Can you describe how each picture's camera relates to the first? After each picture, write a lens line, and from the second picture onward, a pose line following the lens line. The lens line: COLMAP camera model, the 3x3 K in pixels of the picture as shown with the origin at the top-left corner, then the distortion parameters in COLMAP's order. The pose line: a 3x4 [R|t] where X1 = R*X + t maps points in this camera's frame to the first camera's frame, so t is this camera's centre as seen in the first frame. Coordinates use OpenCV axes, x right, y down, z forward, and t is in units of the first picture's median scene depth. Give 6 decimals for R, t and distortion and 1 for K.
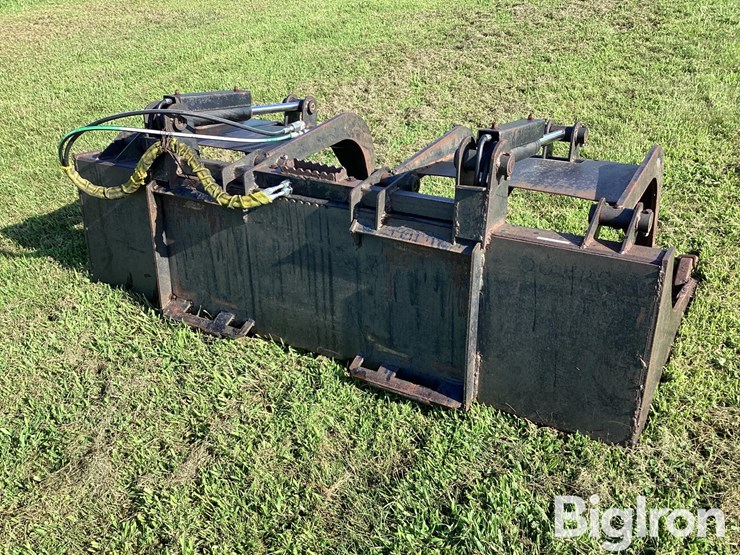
lens RADIAL K [[670.8, 0, 370.0], [0, 670.8, 277.5], [0, 0, 1]] dist [0.121872, -0.242697]
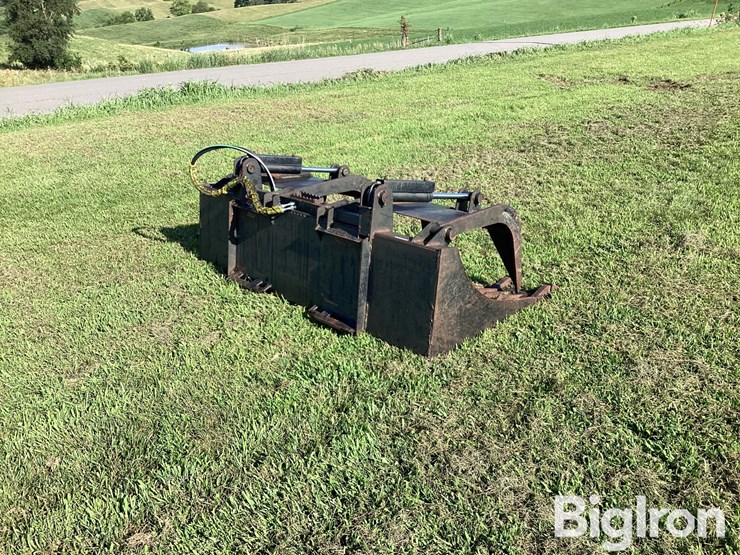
lens RADIAL K [[674.8, 0, 366.1], [0, 674.8, 274.8], [0, 0, 1]] dist [0.104284, -0.203165]
pose [[0.957824, 0.127207, -0.257667, 0.509050], [-0.162796, 0.979115, -0.121784, 0.216405], [0.236794, 0.158594, 0.958528, -0.600901]]
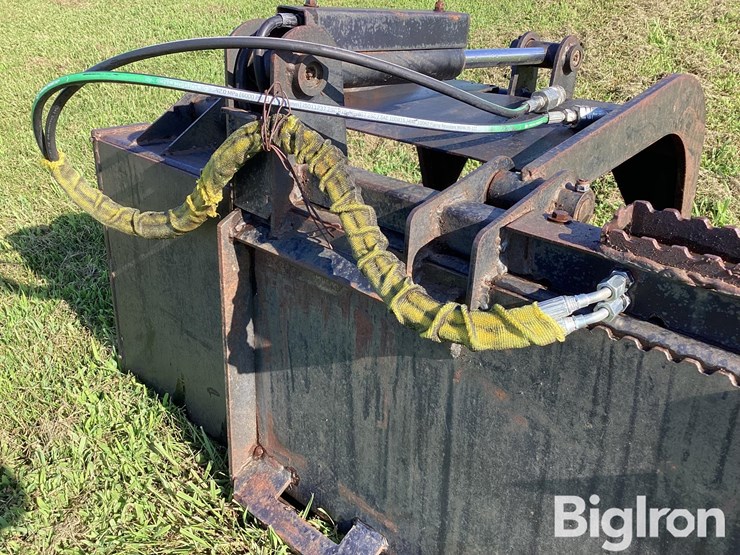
lens RADIAL K [[674.8, 0, 366.1], [0, 674.8, 274.8], [0, 0, 1]] dist [0.104284, -0.203165]
pose [[0.981964, 0.106778, -0.156032, -0.175201], [-0.099781, 0.993648, 0.052035, -0.137897], [0.160597, -0.035527, 0.986381, 0.614932]]
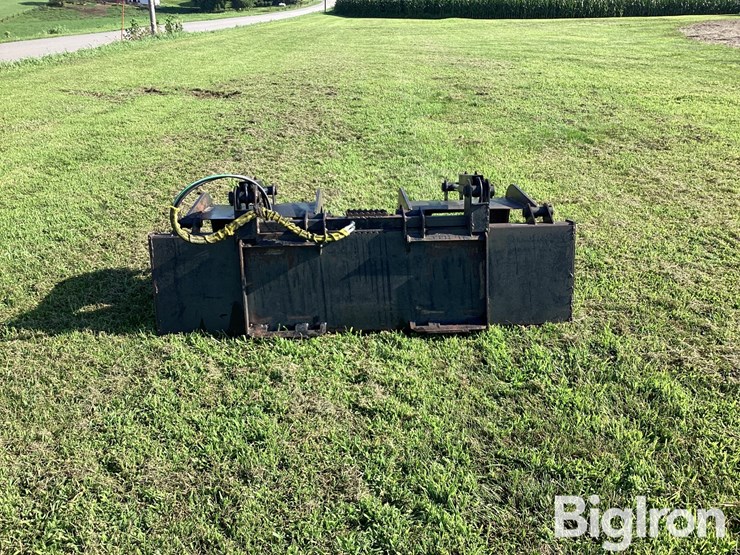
lens RADIAL K [[670.8, 0, 370.0], [0, 670.8, 277.5], [0, 0, 1]] dist [0.121872, -0.242697]
pose [[0.837326, -0.146512, 0.526705, -0.878481], [0.235705, 0.966027, -0.105994, 0.151993], [-0.493282, 0.212899, 0.843414, -0.315416]]
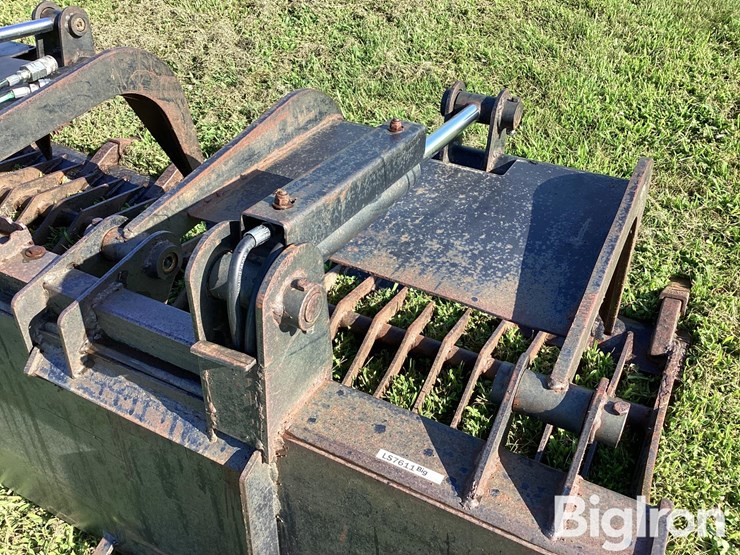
lens RADIAL K [[674.8, 0, 366.1], [0, 674.8, 274.8], [0, 0, 1]] dist [0.104284, -0.203165]
pose [[0.998641, -0.023139, 0.046695, 0.170112], [0.012195, 0.974901, 0.222307, -0.213275], [-0.050667, -0.221435, 0.973858, 0.446923]]
